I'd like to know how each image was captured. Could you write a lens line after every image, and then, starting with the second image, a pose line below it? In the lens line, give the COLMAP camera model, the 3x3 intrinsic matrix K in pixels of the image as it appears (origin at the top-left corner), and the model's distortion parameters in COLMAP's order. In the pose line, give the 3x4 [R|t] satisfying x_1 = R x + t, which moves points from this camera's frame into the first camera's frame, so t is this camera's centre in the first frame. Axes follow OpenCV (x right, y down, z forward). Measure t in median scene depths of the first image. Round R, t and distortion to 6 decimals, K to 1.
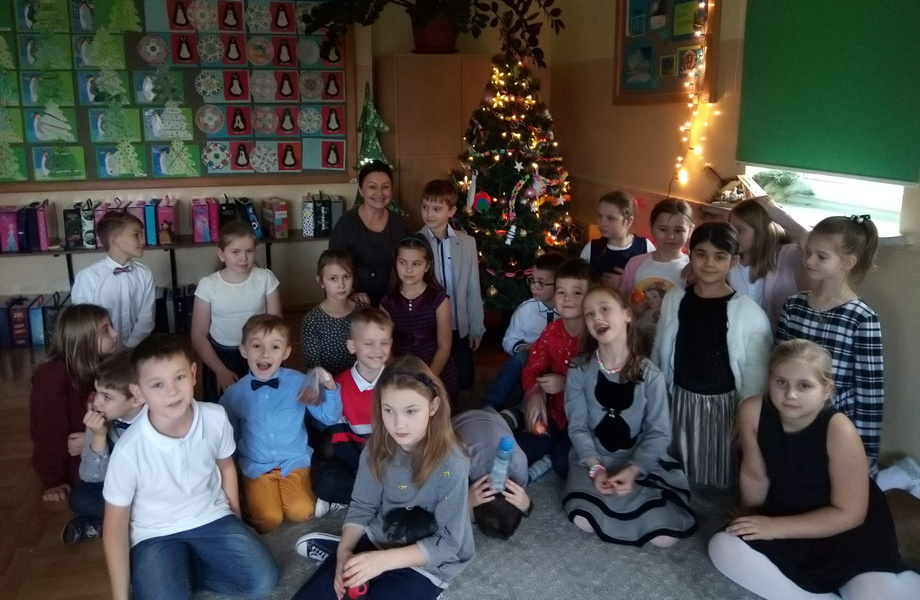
lens RADIAL K [[749.7, 0, 424.7], [0, 749.7, 234.7], [0, 0, 1]] dist [0.115359, -0.164214]
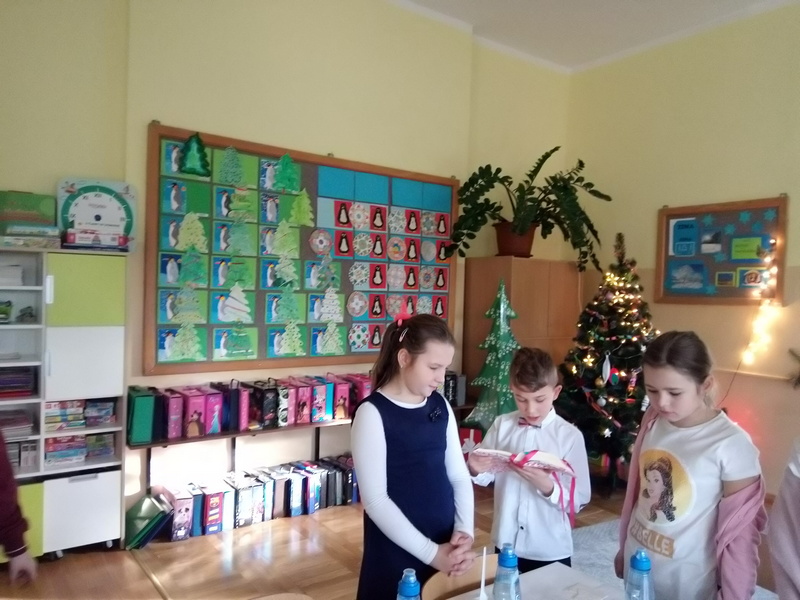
lens RADIAL K [[614.8, 0, 400.3], [0, 614.8, 302.0], [0, 0, 1]] dist [0.146047, -0.223428]
pose [[0.927907, 0.030139, 0.371592, -0.587478], [0.024716, 0.989561, -0.141978, -0.024138], [-0.371993, 0.140927, 0.917475, 0.133823]]
